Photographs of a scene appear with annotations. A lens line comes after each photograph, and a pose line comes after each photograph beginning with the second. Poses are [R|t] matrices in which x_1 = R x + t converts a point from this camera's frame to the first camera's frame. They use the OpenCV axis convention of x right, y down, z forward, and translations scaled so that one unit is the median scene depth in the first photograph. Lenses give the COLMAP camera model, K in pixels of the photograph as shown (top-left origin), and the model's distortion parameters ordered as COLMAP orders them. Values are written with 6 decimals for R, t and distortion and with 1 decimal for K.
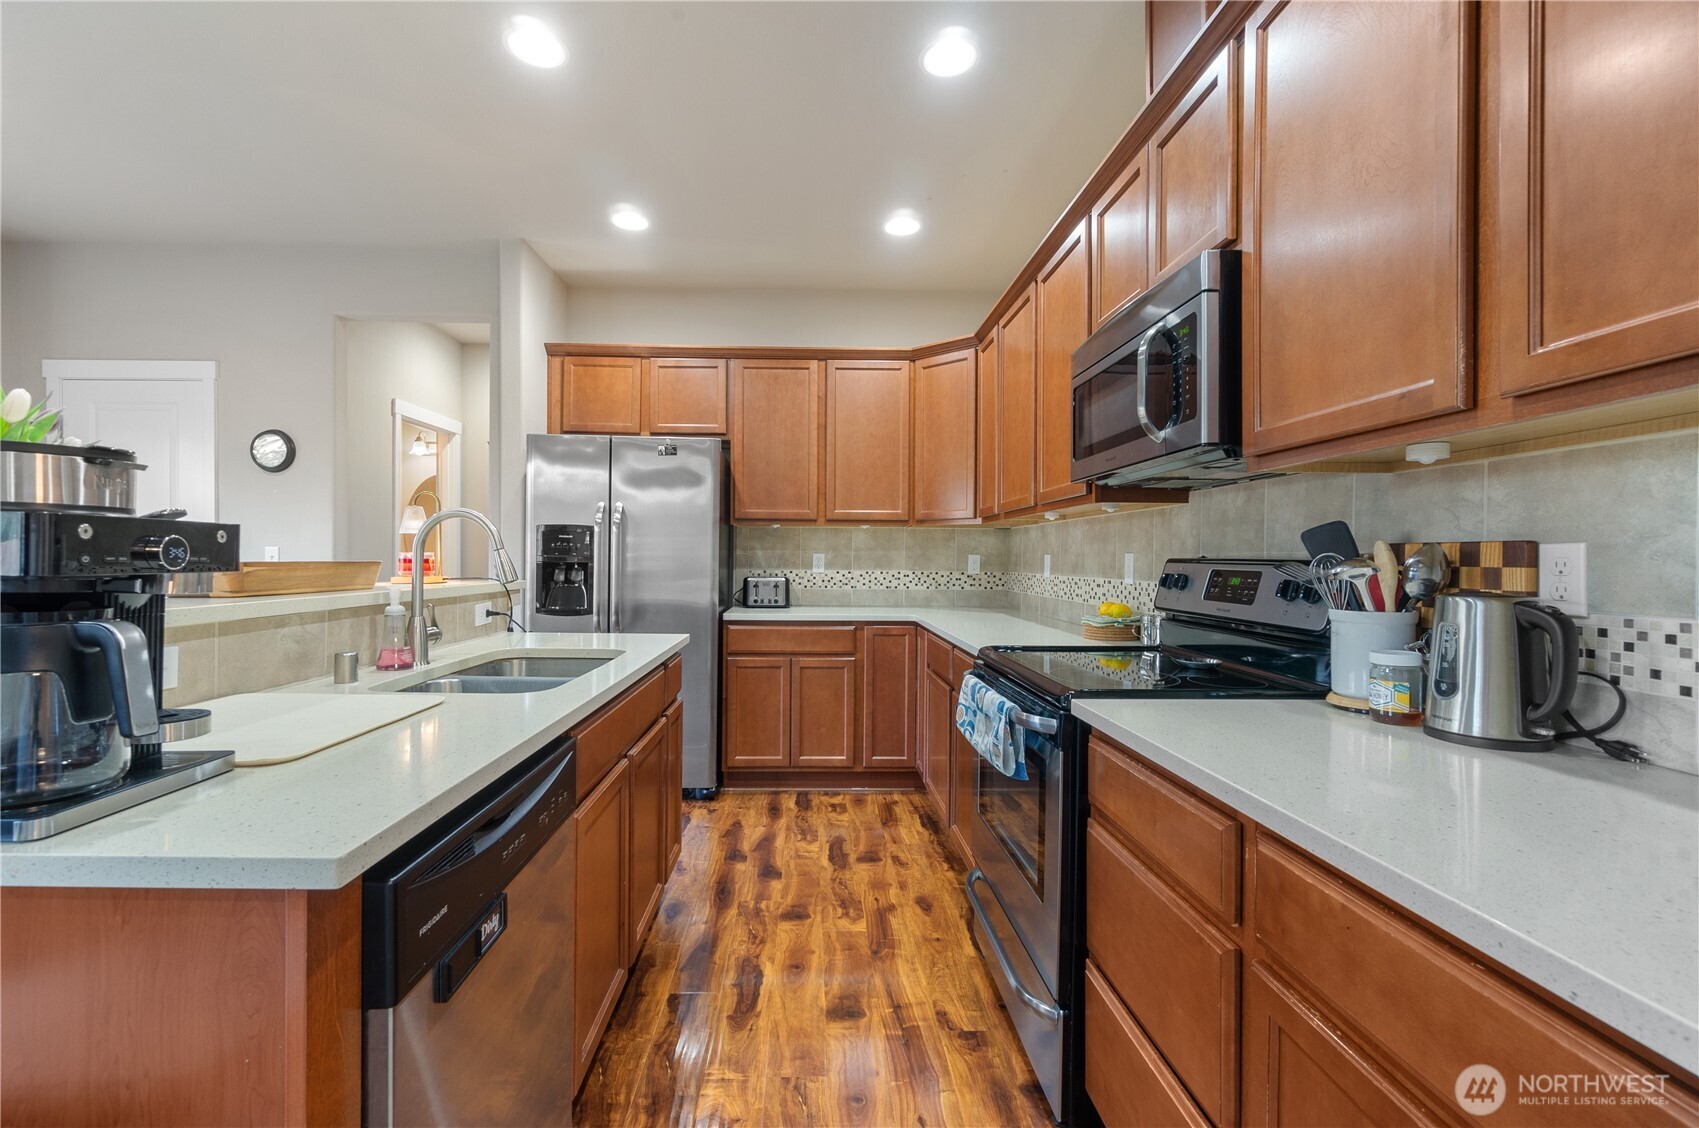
lens RADIAL K [[728.9, 0, 831.1], [0, 728.9, 558.9], [0, 0, 1]] dist [-0.001116, -0.000250]
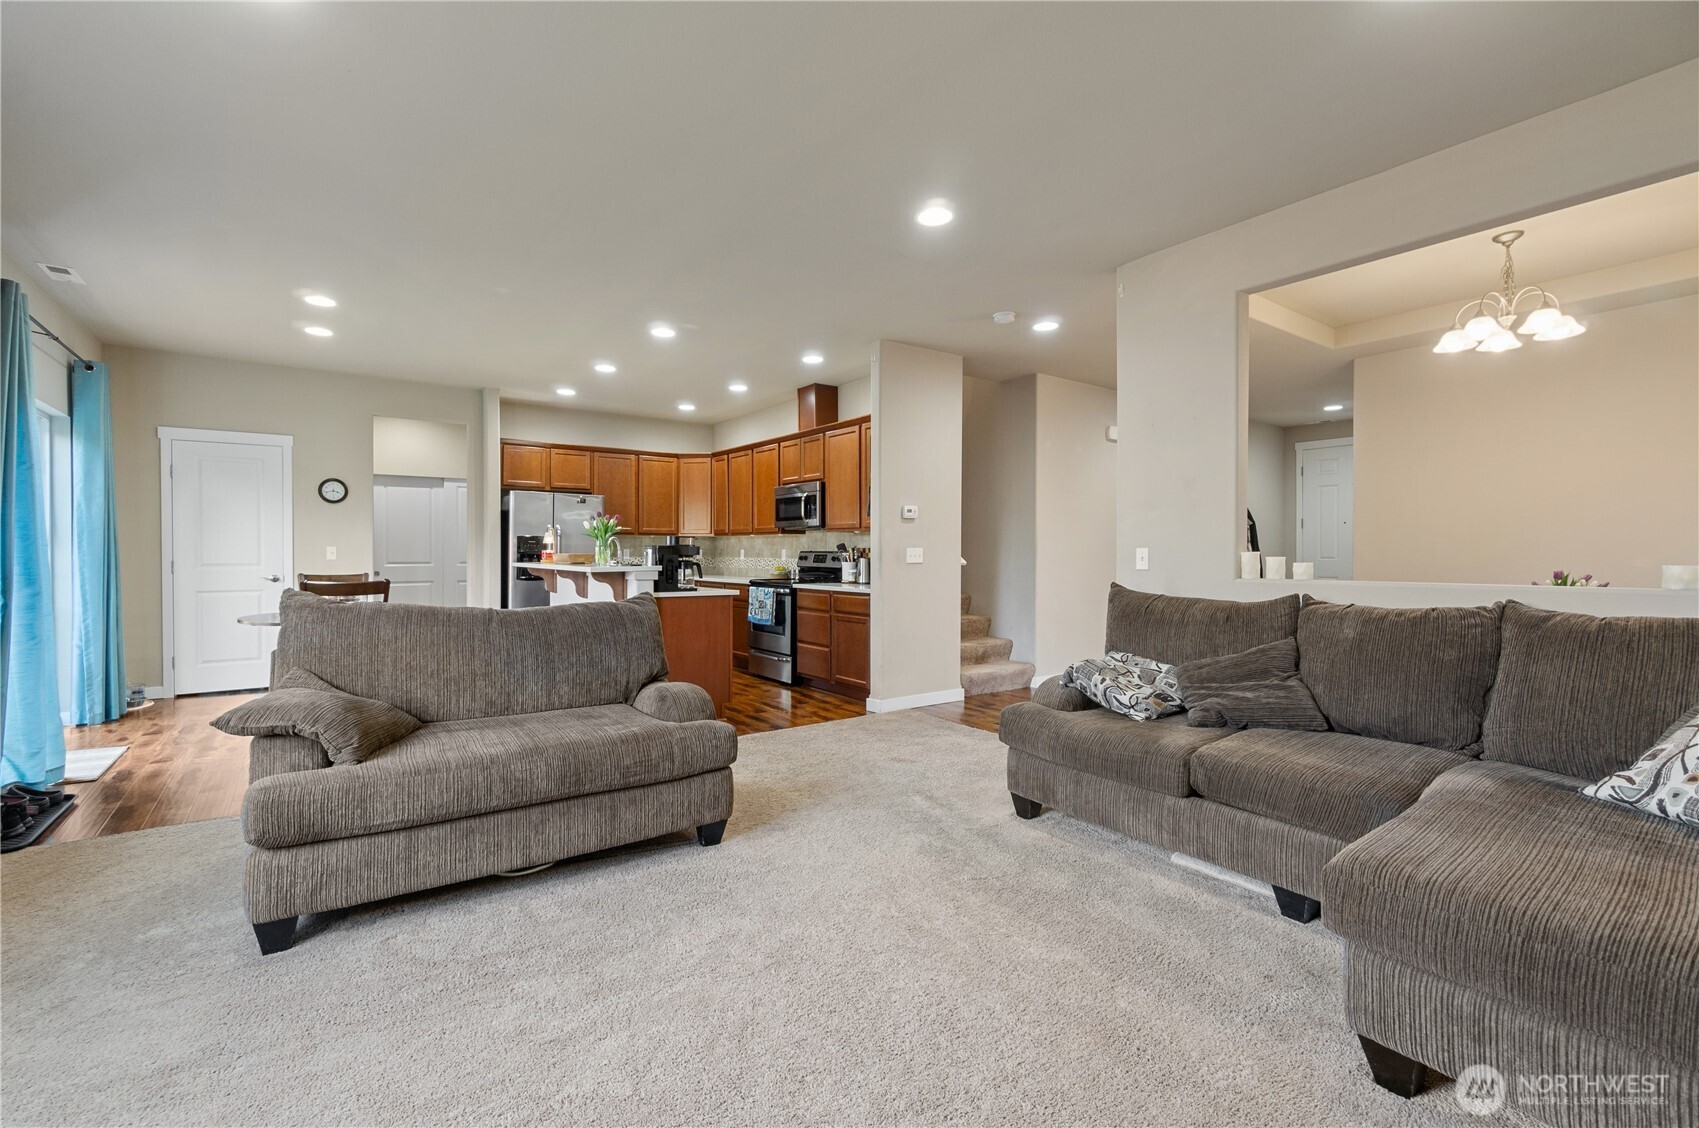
lens RADIAL K [[728.9, 0, 831.1], [0, 728.9, 558.9], [0, 0, 1]] dist [-0.001116, -0.000250]
pose [[0.831308, -0.011272, 0.555697, -1.677188], [0.004218, 0.999893, 0.013972, -0.014928], [-0.555795, -0.009271, 0.831267, -2.425555]]
